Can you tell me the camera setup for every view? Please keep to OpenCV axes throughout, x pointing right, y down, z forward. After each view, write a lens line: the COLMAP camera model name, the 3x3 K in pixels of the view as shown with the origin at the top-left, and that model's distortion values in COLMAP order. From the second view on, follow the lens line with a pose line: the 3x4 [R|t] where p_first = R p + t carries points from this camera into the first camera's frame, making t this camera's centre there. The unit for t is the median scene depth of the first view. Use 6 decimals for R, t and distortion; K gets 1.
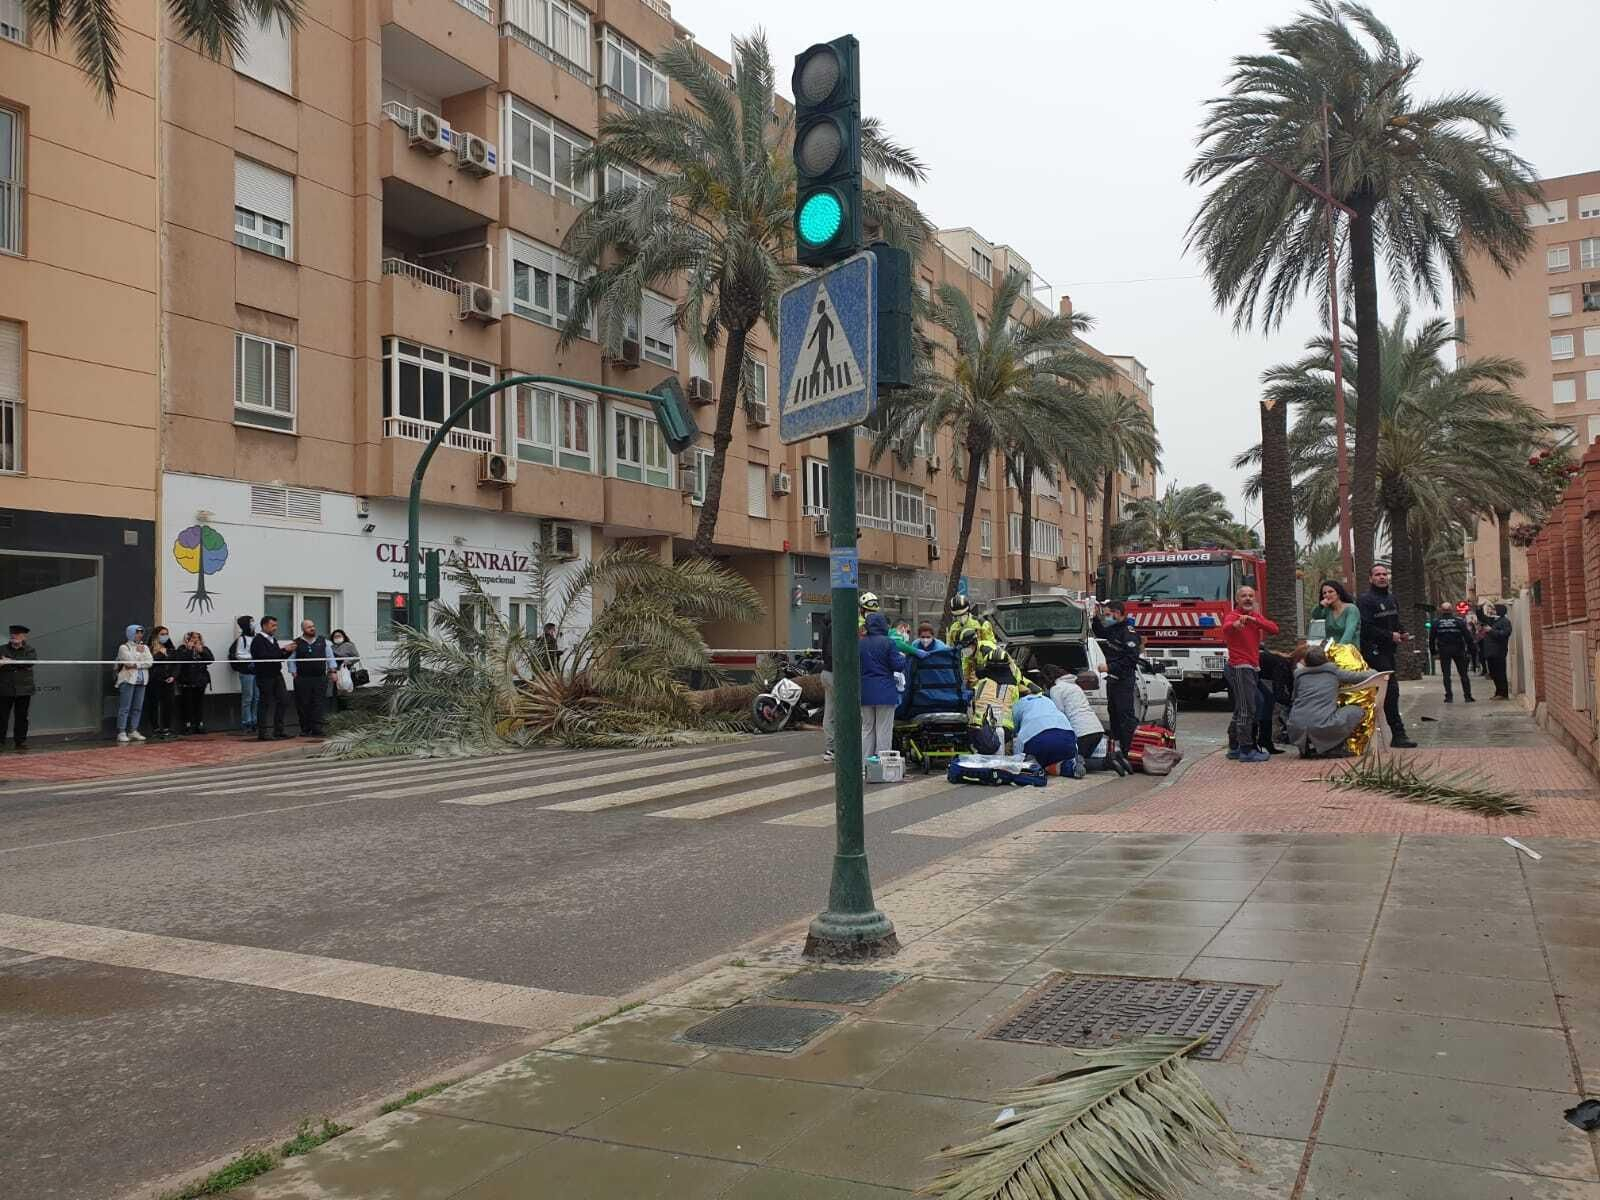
lens RADIAL K [[1229.8, 0, 830.8], [0, 1229.8, 590.0], [0, 0, 1]] dist [0.087490, -0.155298]
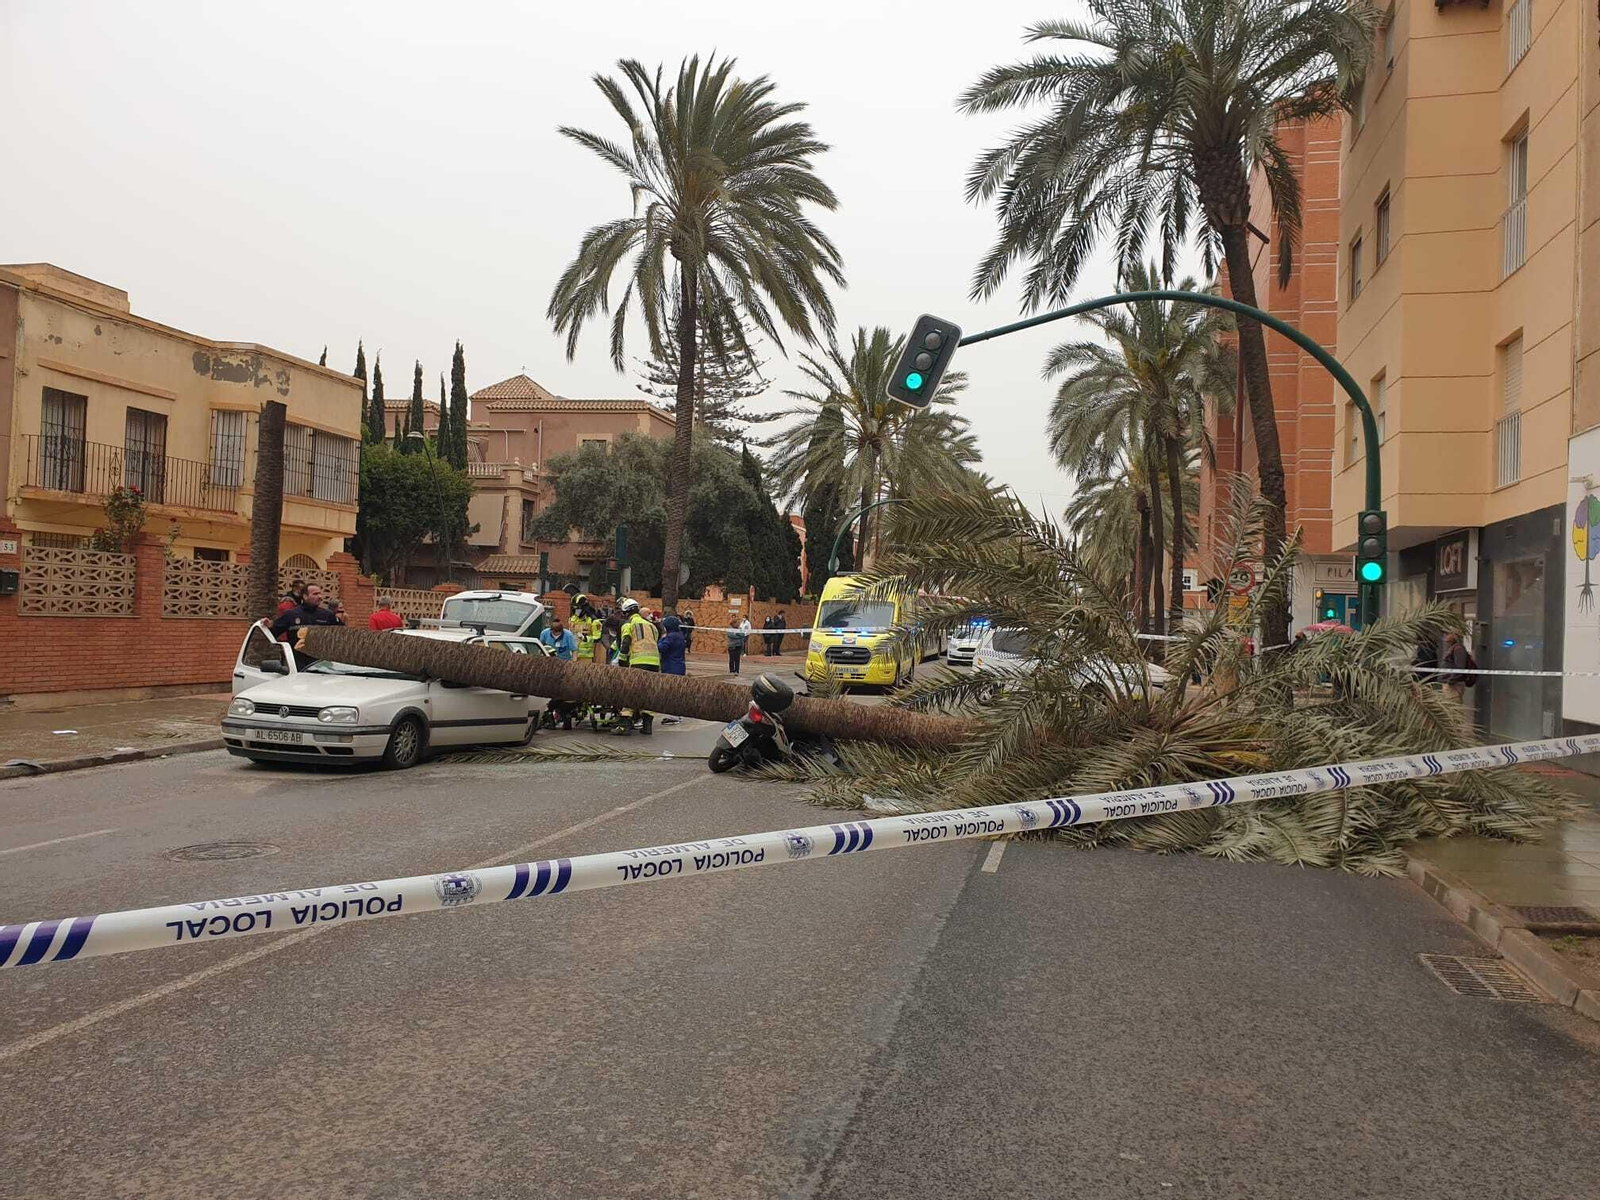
lens RADIAL K [[1245.7, 0, 806.2], [0, 1245.7, 595.9], [0, 0, 1]] dist [0.036601, -0.033660]
pose [[-0.973002, -0.021598, -0.229782, 0.109038], [-0.006039, 0.997653, -0.068200, 0.055819], [0.230716, -0.064971, -0.970850, 1.456558]]
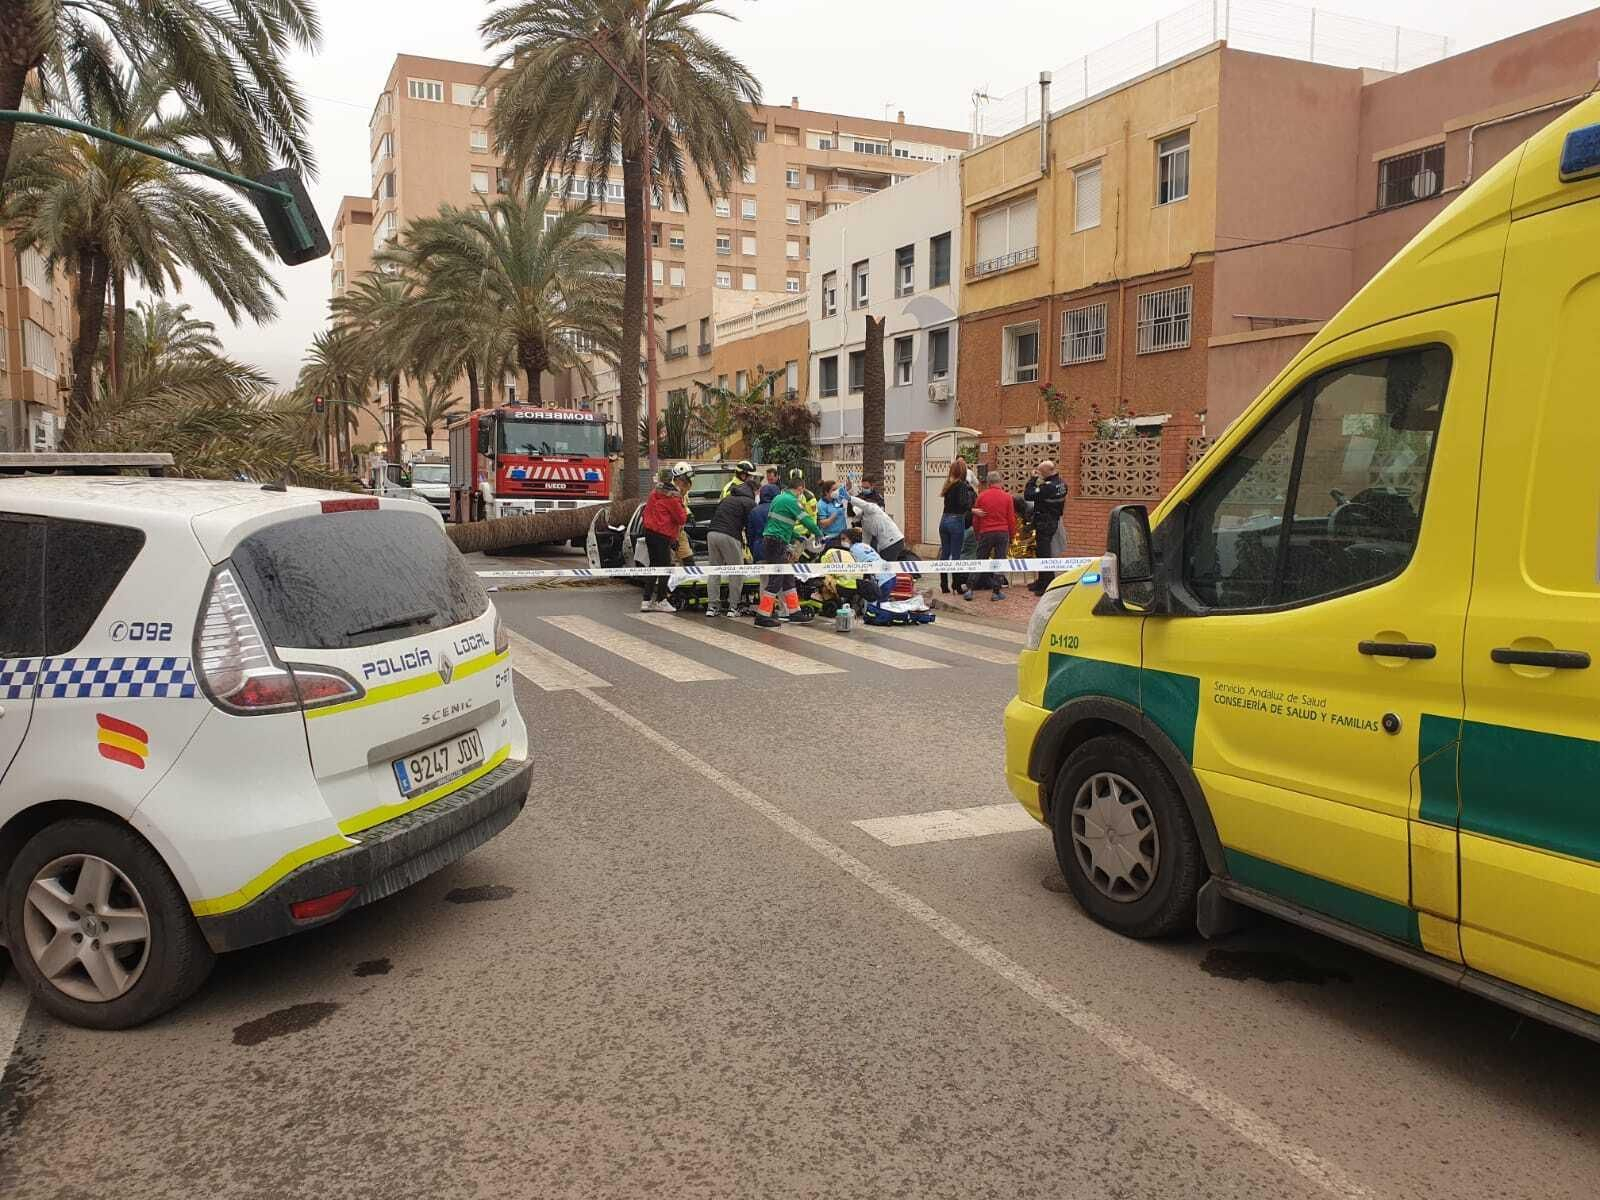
lens RADIAL K [[1234.7, 0, 823.0], [0, 1234.7, 586.3], [0, 0, 1]] dist [0.014241, 0.002673]
pose [[0.620486, -0.046977, 0.782809, -0.453364], [-0.054968, 0.993144, 0.103169, -0.002374], [-0.782289, -0.107044, 0.613650, 0.152495]]
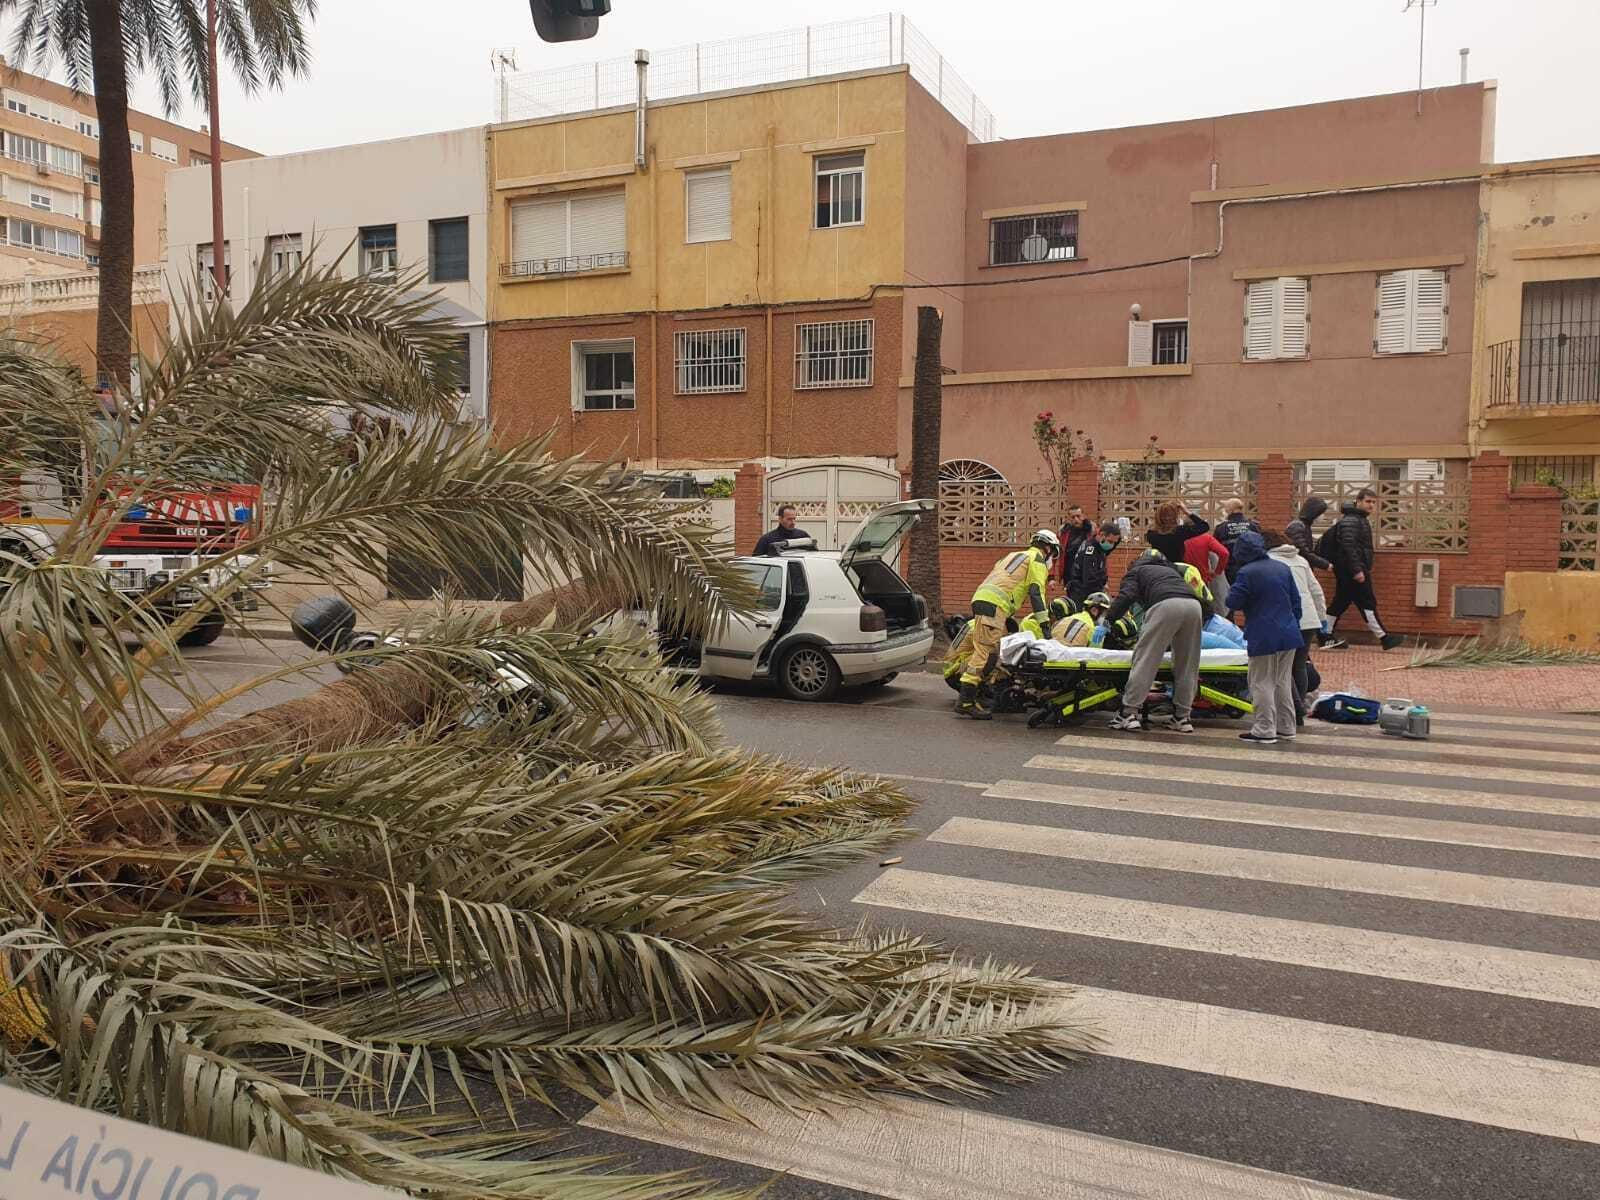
lens RADIAL K [[1258.5, 0, 801.9], [0, 1258.5, 595.4], [0, 0, 1]] dist [0.102012, -0.165424]
pose [[-0.031301, -0.033755, 0.998940, -0.429681], [-0.061165, 0.997621, 0.031794, 0.029351], [-0.997637, -0.060105, -0.033291, 0.739081]]
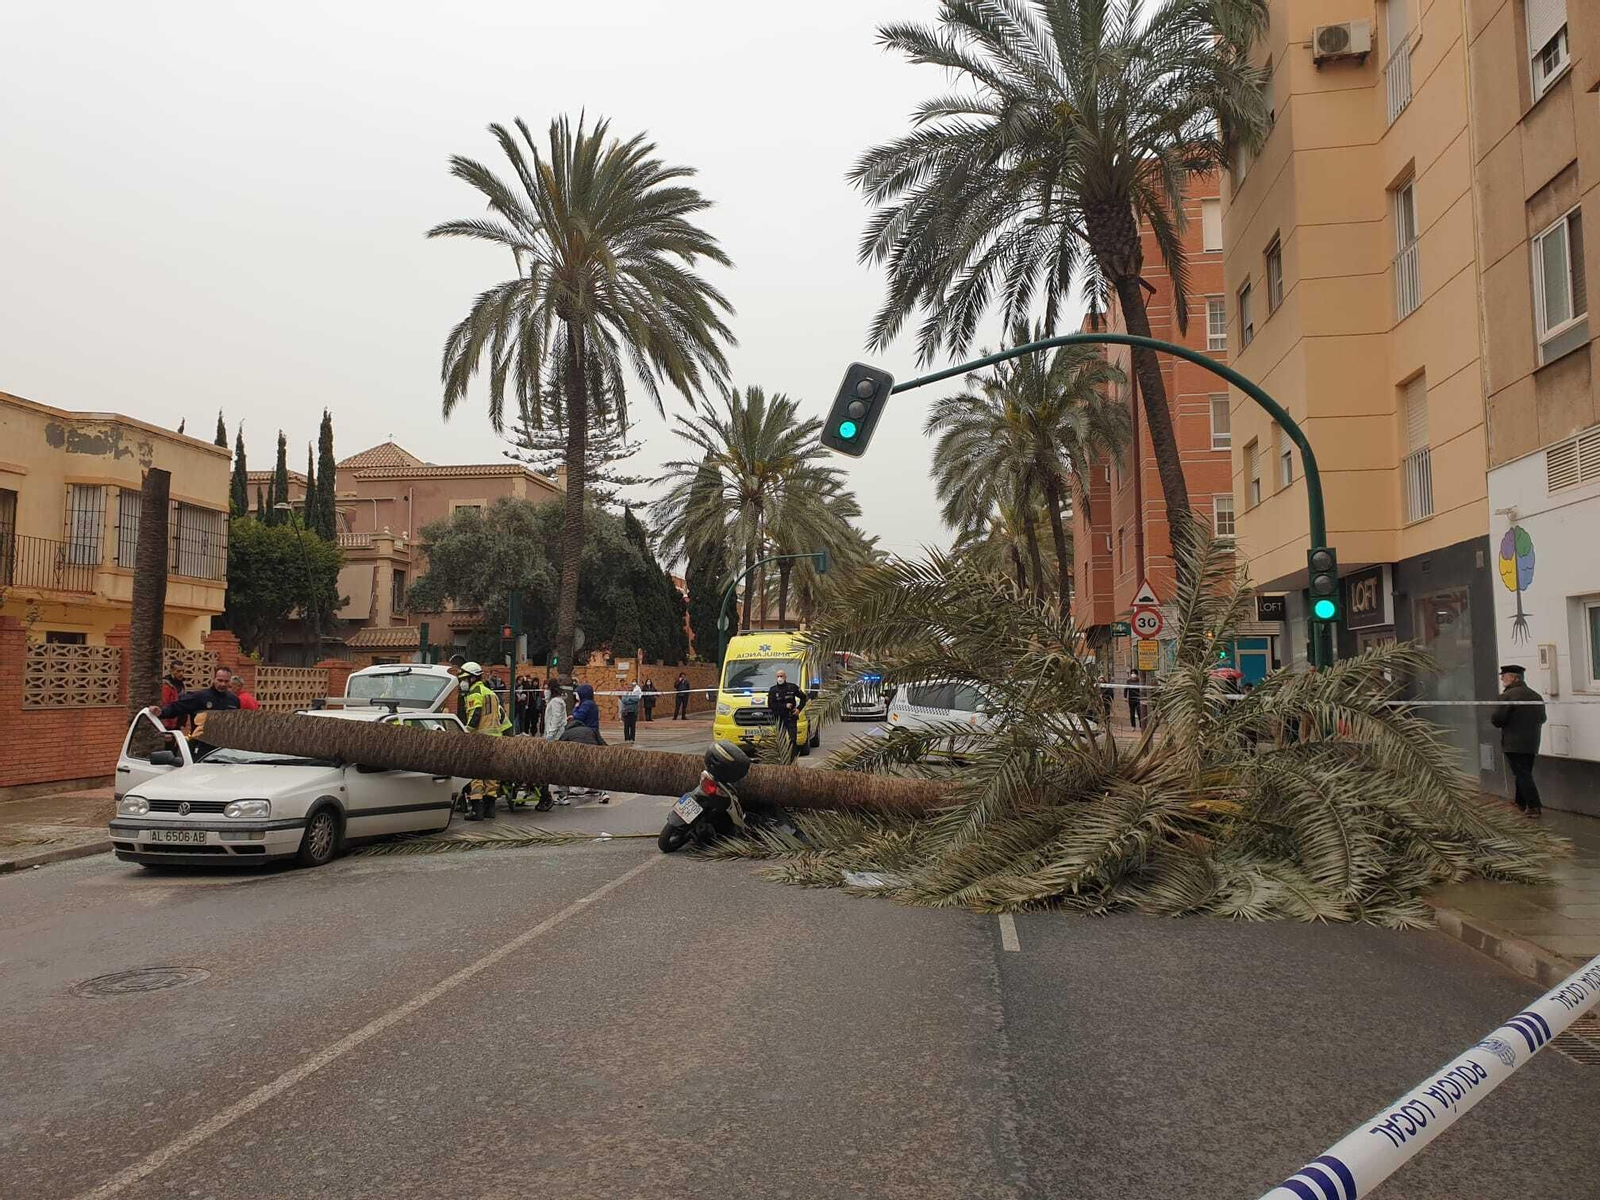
lens RADIAL K [[1250.3, 0, 782.7], [0, 1250.3, 564.2], [0, 0, 1]] dist [0.018210, 0.011970]
pose [[-0.950188, -0.006865, -0.311603, 0.135674], [0.038708, 0.989418, -0.139833, 0.053566], [0.309265, -0.144929, -0.939867, 1.417713]]
